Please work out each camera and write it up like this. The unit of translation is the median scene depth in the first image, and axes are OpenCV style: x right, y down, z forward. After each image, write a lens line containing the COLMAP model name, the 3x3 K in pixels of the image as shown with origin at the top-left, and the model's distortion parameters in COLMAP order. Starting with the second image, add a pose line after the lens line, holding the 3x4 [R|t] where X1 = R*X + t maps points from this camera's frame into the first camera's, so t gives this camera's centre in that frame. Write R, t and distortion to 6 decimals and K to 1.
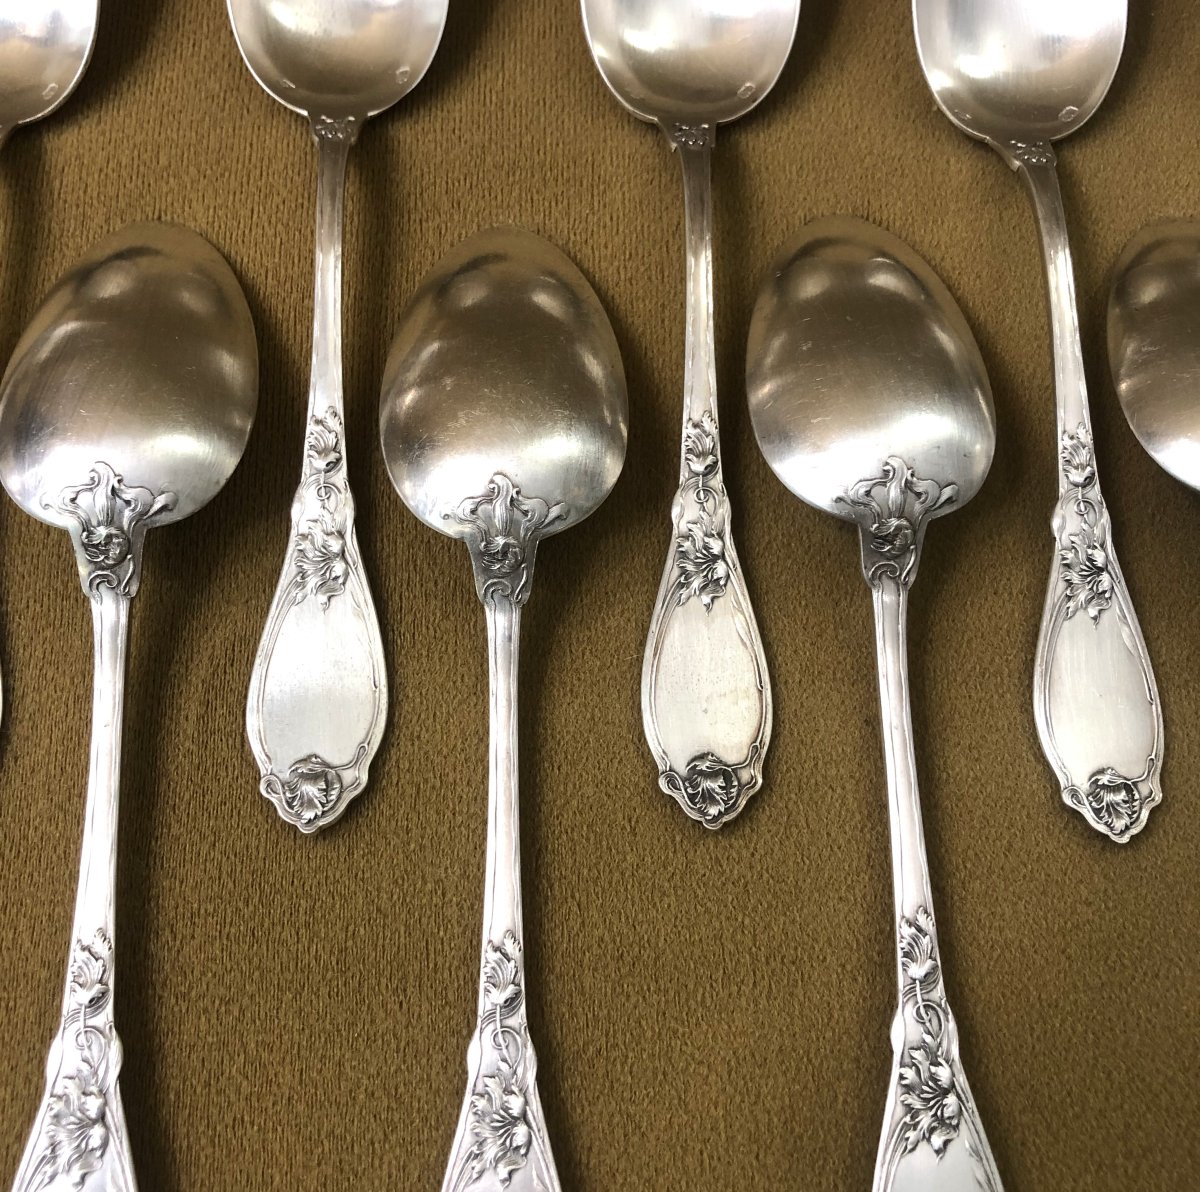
lens RADIAL K [[1591.1, 0, 599.5], [0, 1591.1, 647.9], [0, 0, 1]] dist [0.147686, -0.621881]
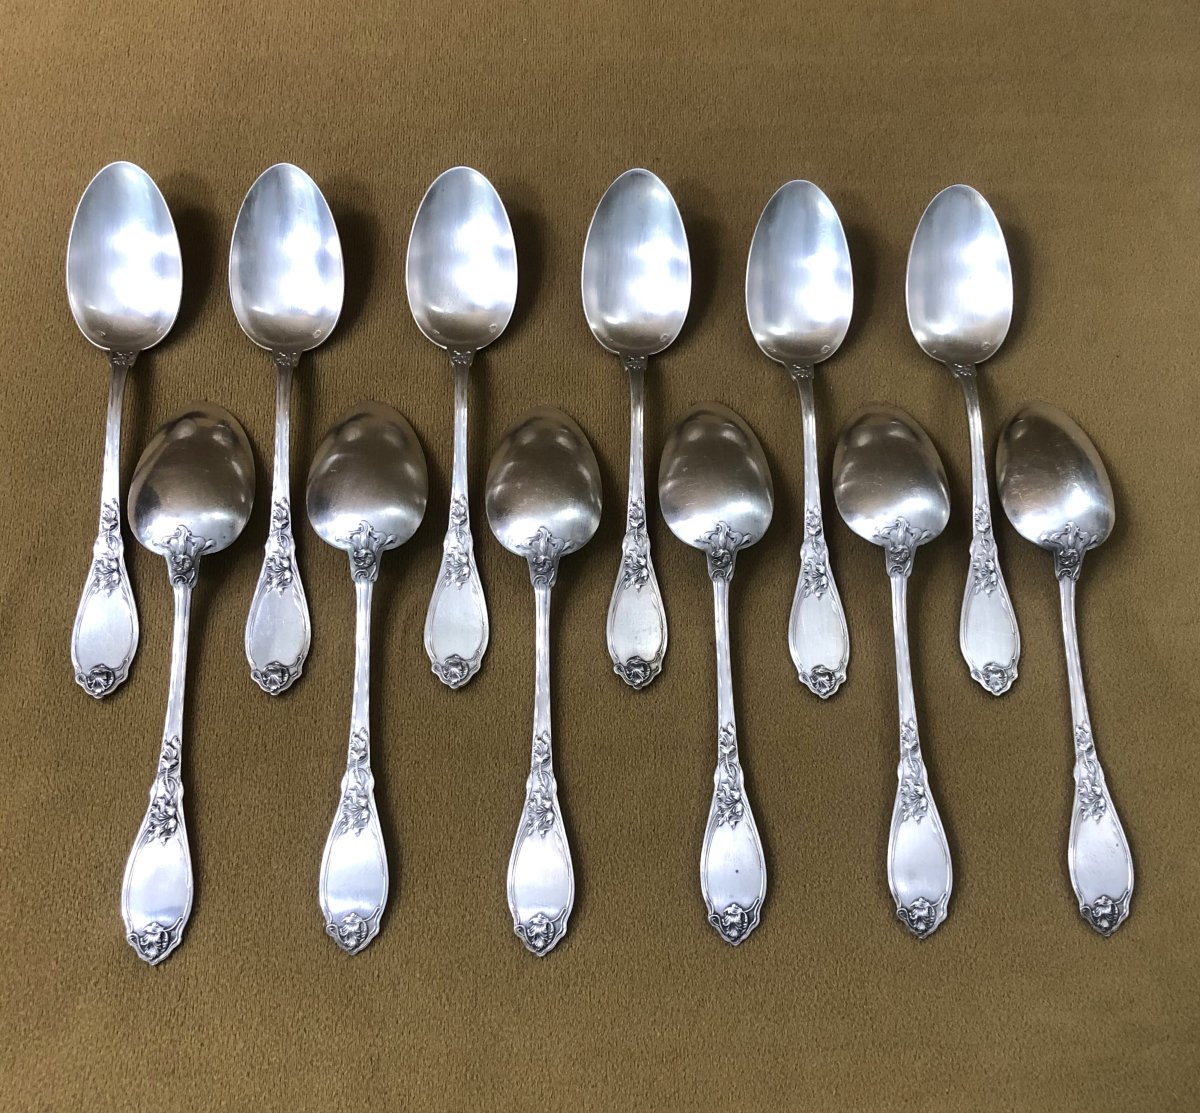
lens RADIAL K [[1581.8, 0, 600.0], [0, 1581.8, 556.5], [0, 0, 1]] dist [0.004485, 0.023679]
pose [[0.999947, 0.010292, 0.000863, 0.014481], [-0.010194, 0.996939, -0.077517, 0.094319], [-0.001658, 0.077504, 0.996991, -1.112593]]
